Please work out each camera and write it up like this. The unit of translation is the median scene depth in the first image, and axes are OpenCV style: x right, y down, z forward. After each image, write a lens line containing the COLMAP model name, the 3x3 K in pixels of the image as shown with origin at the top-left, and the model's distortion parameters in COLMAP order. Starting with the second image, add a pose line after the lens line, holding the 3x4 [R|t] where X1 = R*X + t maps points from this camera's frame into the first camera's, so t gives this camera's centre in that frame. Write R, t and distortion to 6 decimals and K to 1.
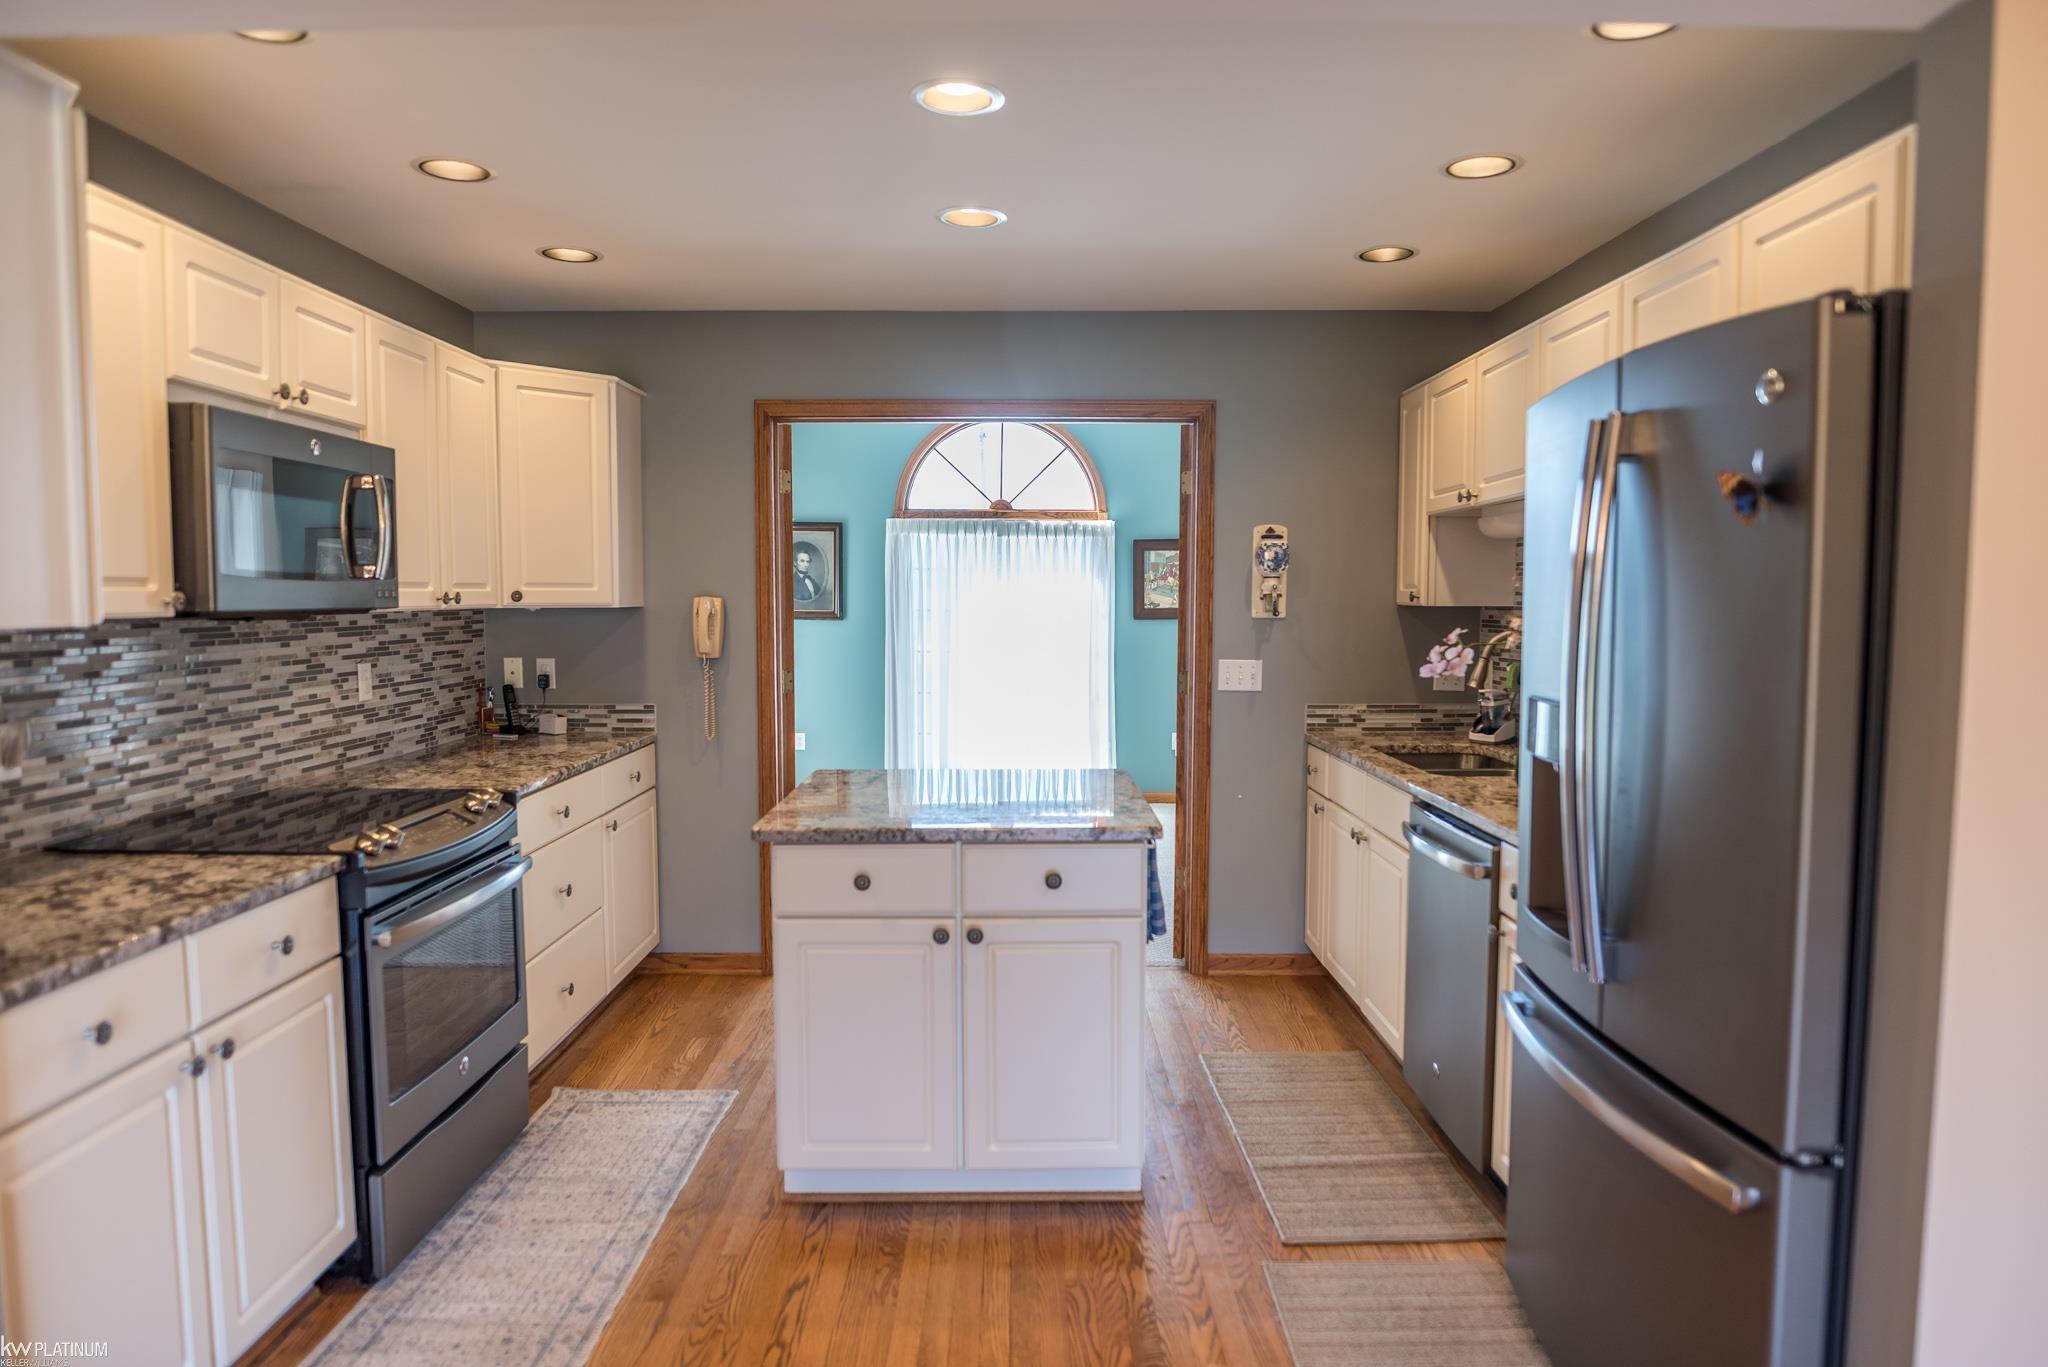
lens RADIAL K [[1195.2, 0, 1024.0], [0, 1195.2, 683.5], [0, 0, 1]] dist [-0.025231, 0.001593]
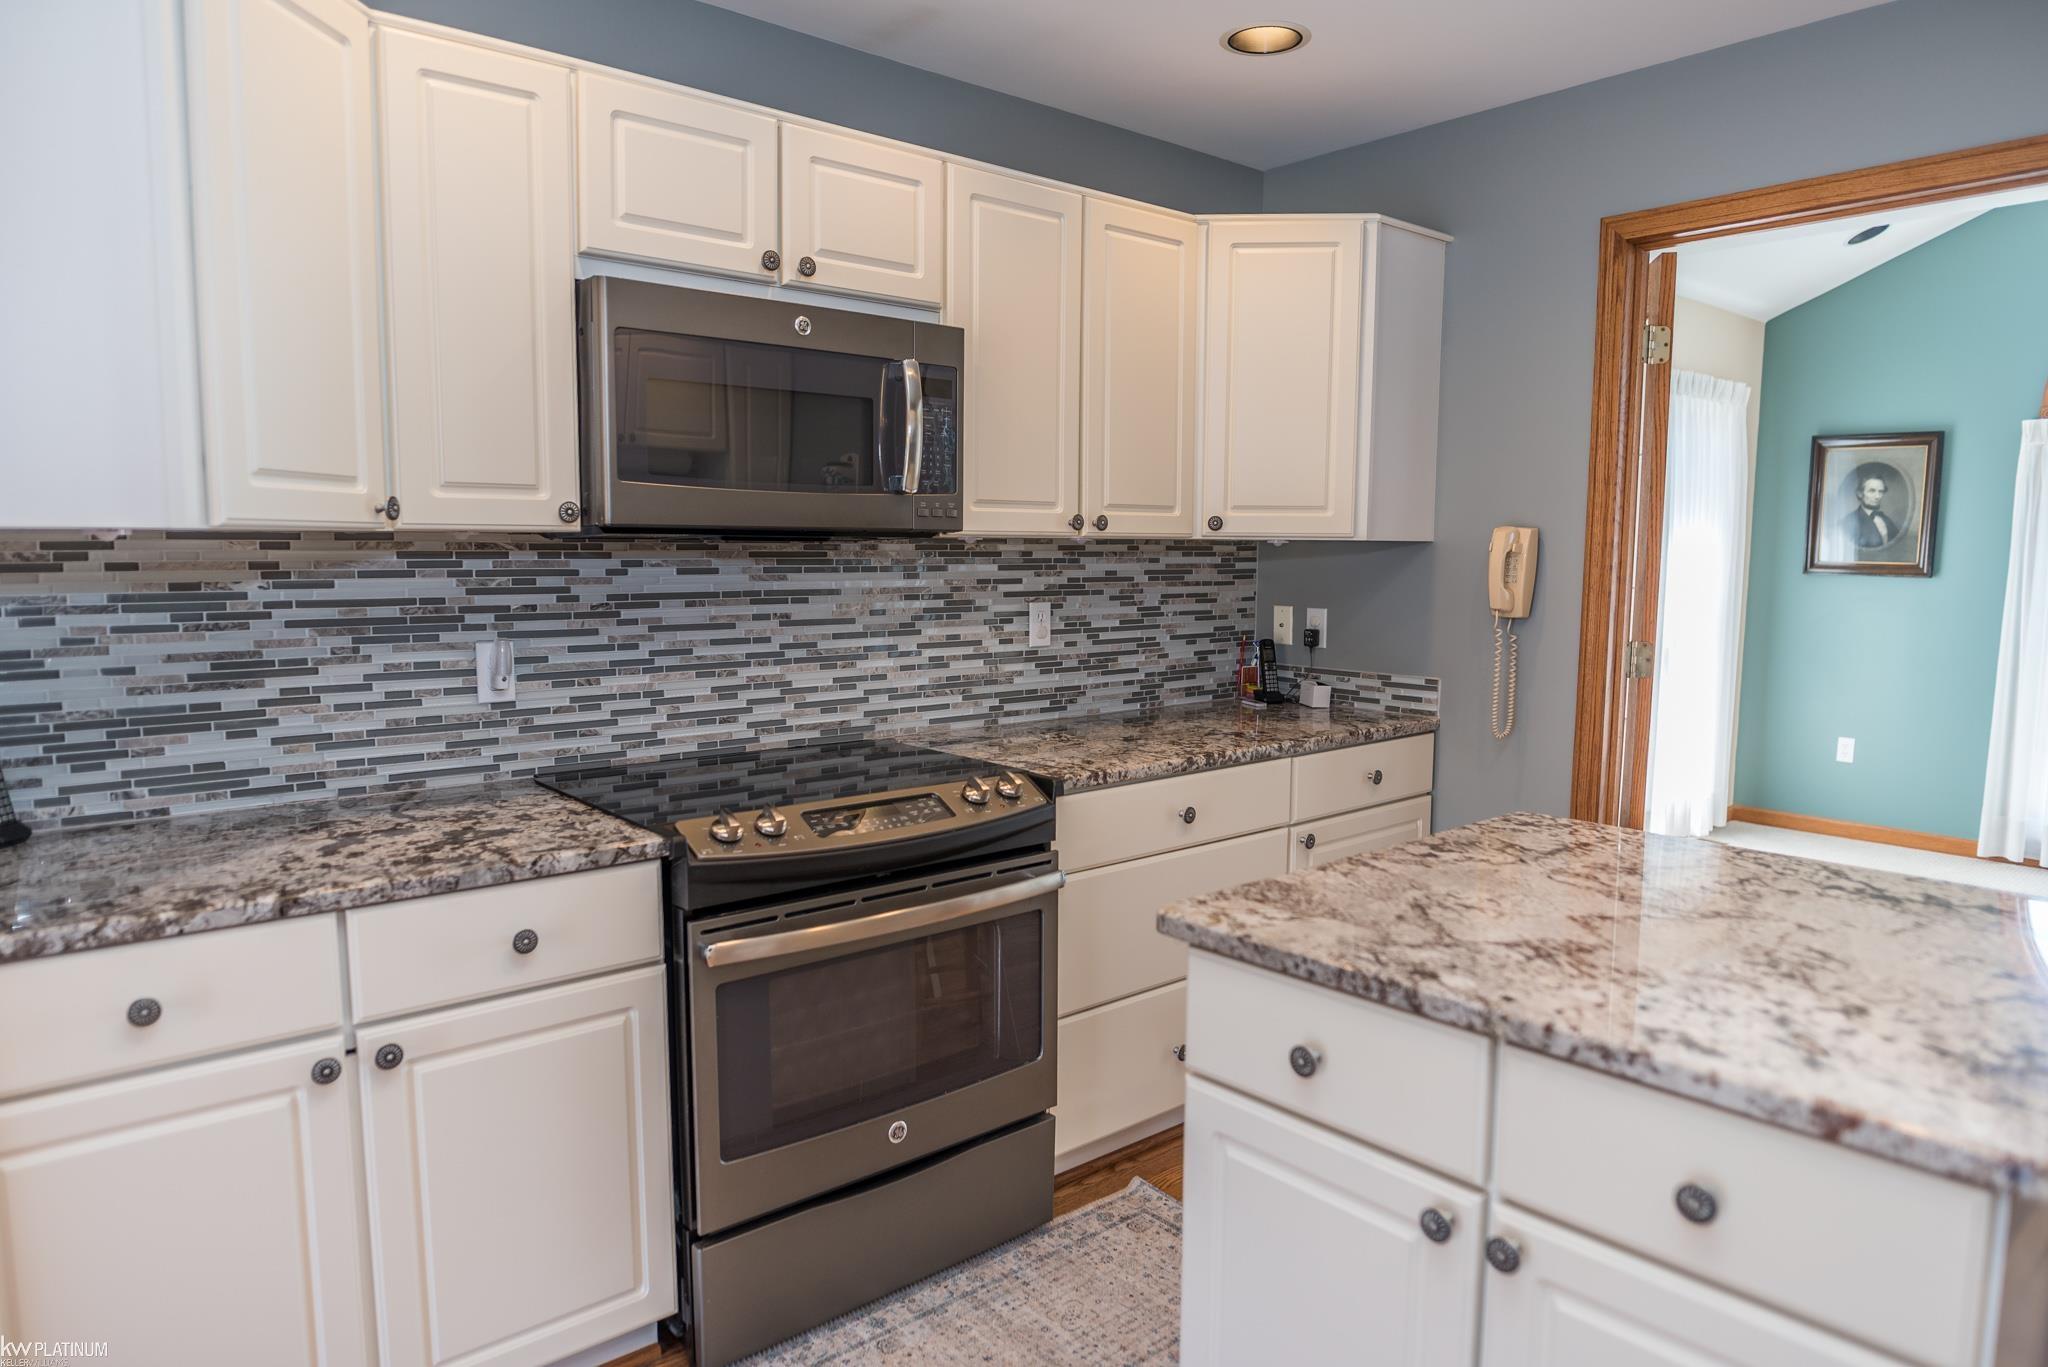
lens RADIAL K [[1272.0, 0, 1030.1], [0, 1272.0, 690.0], [0, 0, 1]] dist [-0.022601, -0.000258]
pose [[0.658298, 0.086688, -0.747749, 0.122866], [-0.059551, 0.996231, 0.063067, -0.011550], [0.750398, 0.003012, 0.660979, 0.387744]]
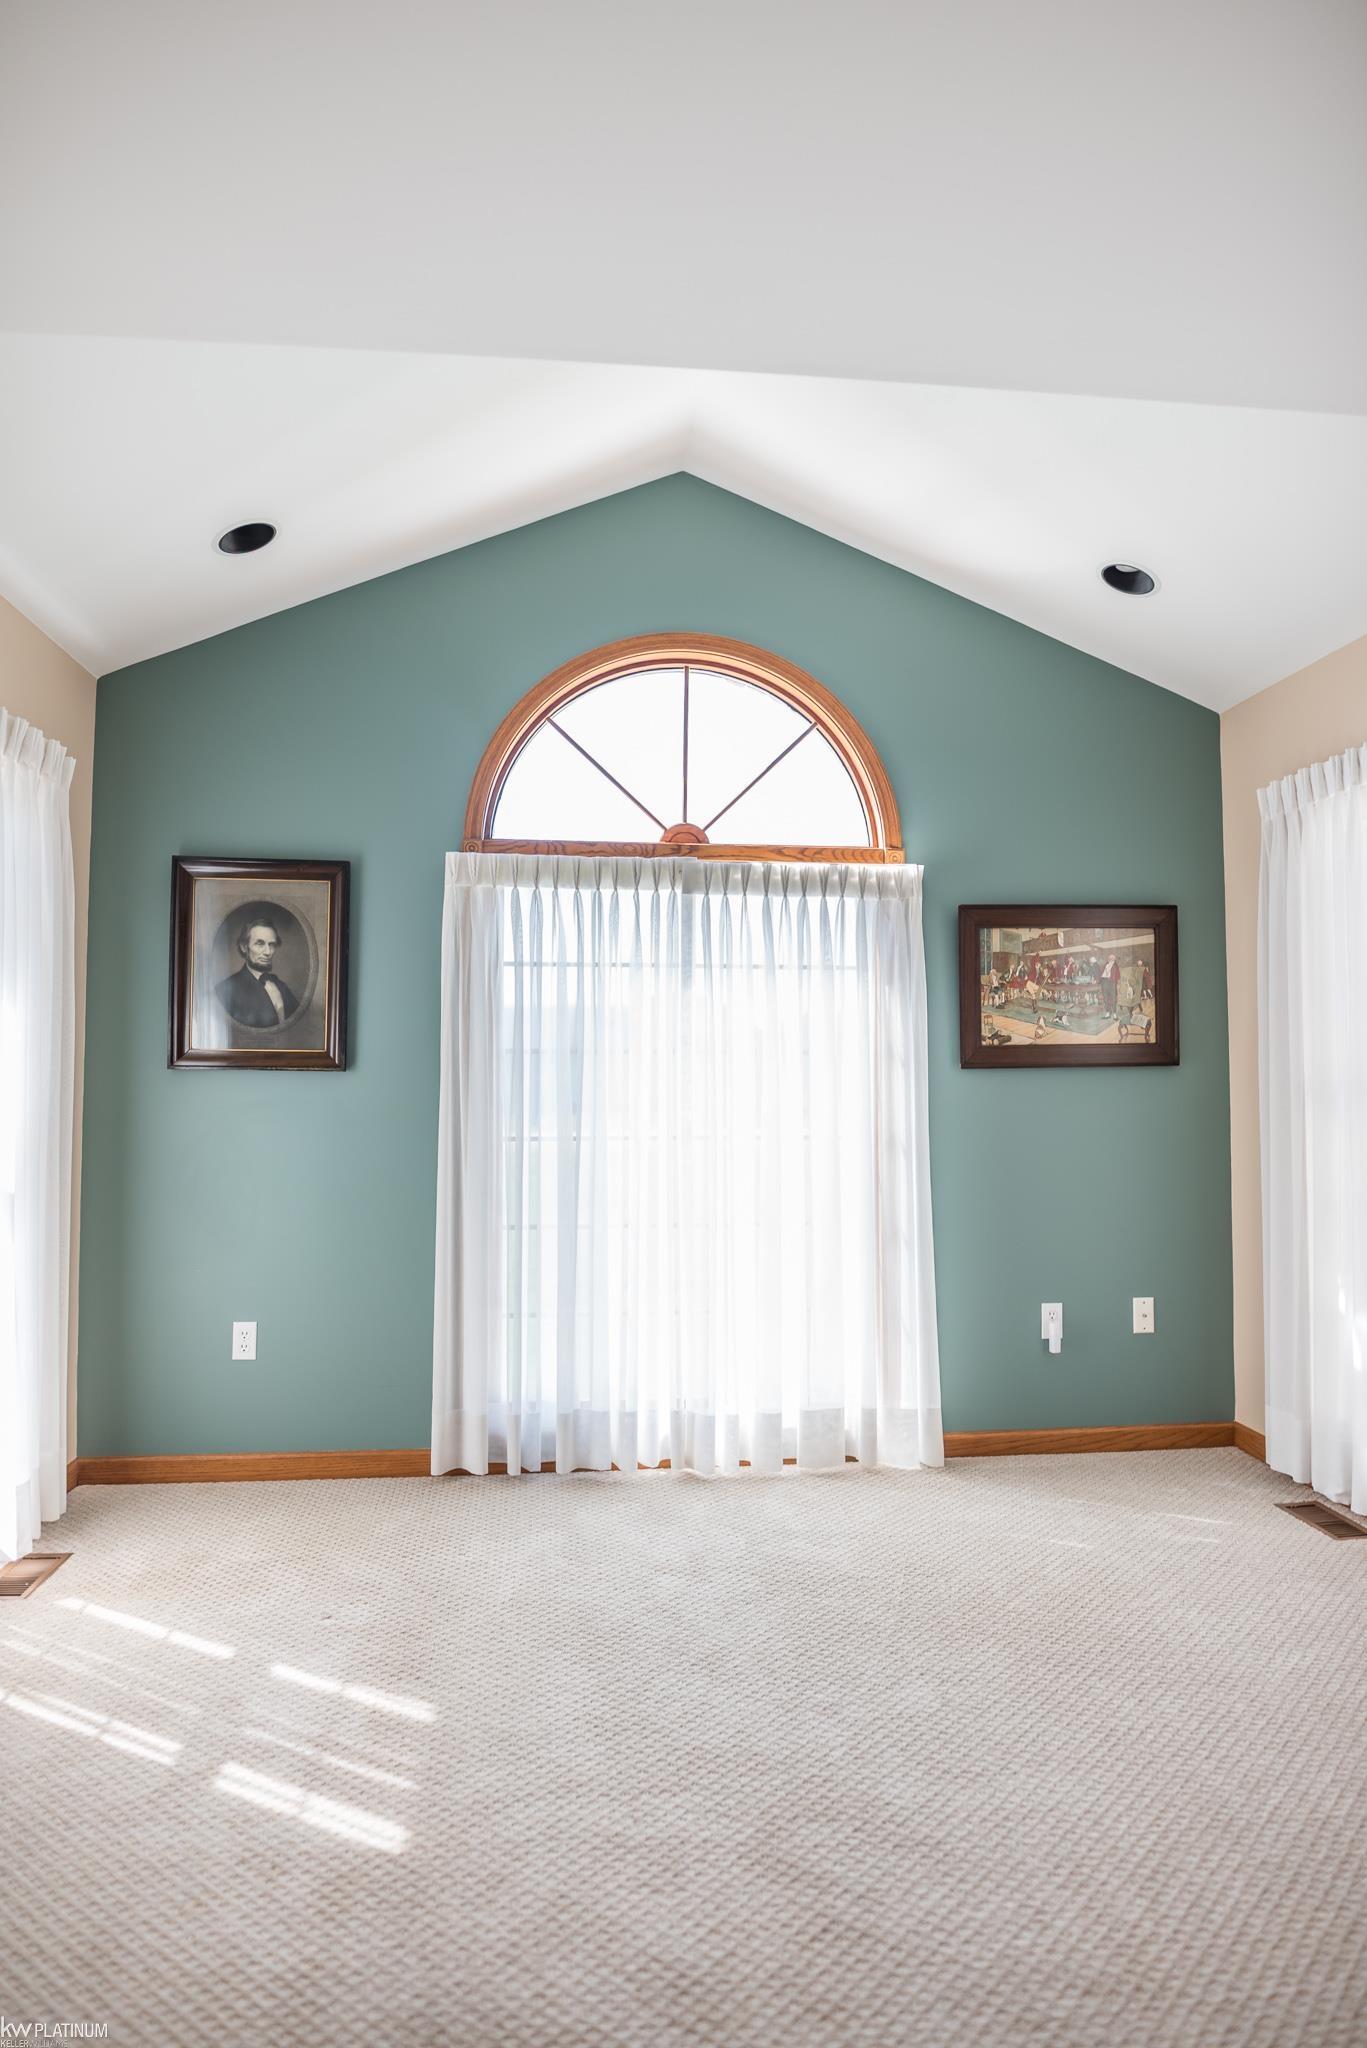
lens RADIAL K [[1195.2, 0, 680.9], [0, 1195.2, 994.8], [0, 0, 1]] dist [-0.025231, 0.001593]
pose [[0.992473, 0.005346, 0.122350, -0.203988], [0.009261, 0.992910, -0.118508, -0.067349], [-0.122116, 0.118749, 0.985386, 1.342528]]
